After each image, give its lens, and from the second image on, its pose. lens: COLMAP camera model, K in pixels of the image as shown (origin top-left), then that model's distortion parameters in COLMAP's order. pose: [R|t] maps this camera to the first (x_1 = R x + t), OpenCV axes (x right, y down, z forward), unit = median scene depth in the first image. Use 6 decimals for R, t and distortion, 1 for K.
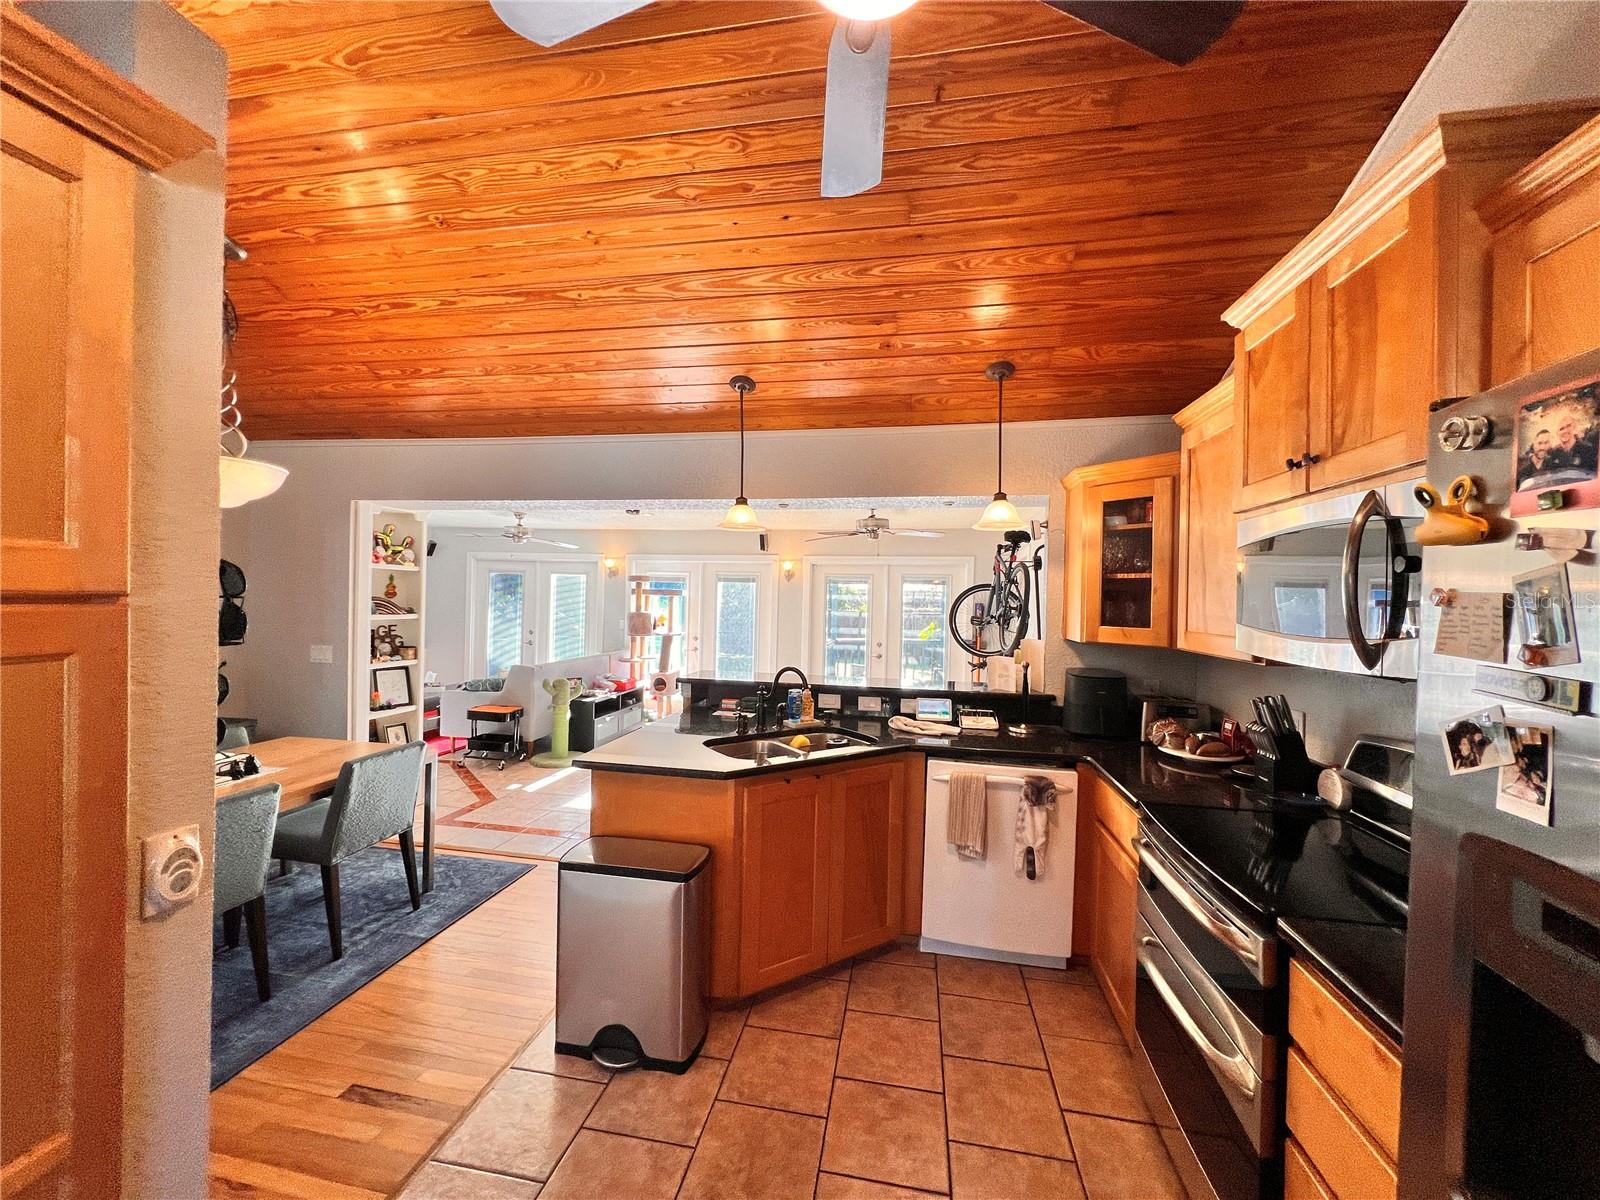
lens RADIAL K [[641.2, 0, 798.8], [0, 641.2, 598.9], [0, 0, 1]] dist [-0.002575, 0.001193]
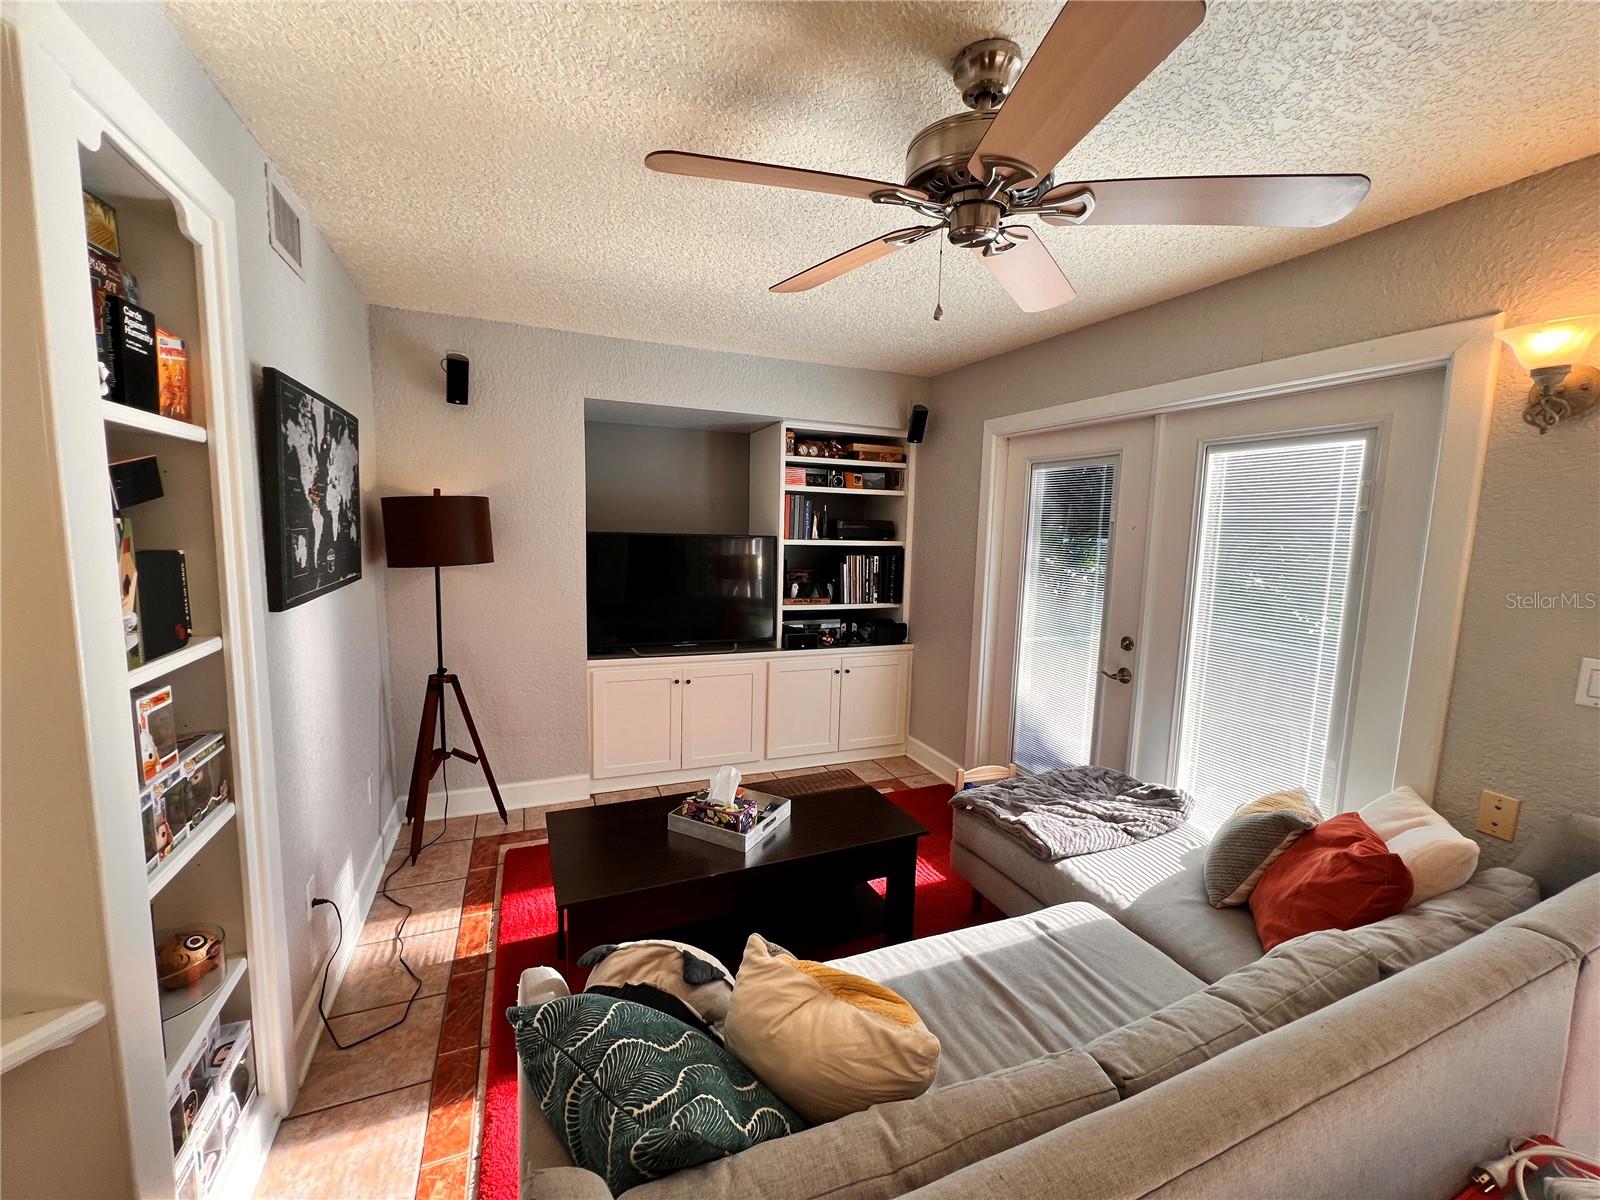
lens RADIAL K [[641.2, 0, 797.0], [0, 641.2, 602.5], [0, 0, 1]] dist [-0.002575, 0.001193]
pose [[0.557107, 0.087135, -0.825856, -0.755464], [-0.014670, 0.995357, 0.095123, 0.007887], [0.830311, -0.040878, 0.555799, 2.106709]]
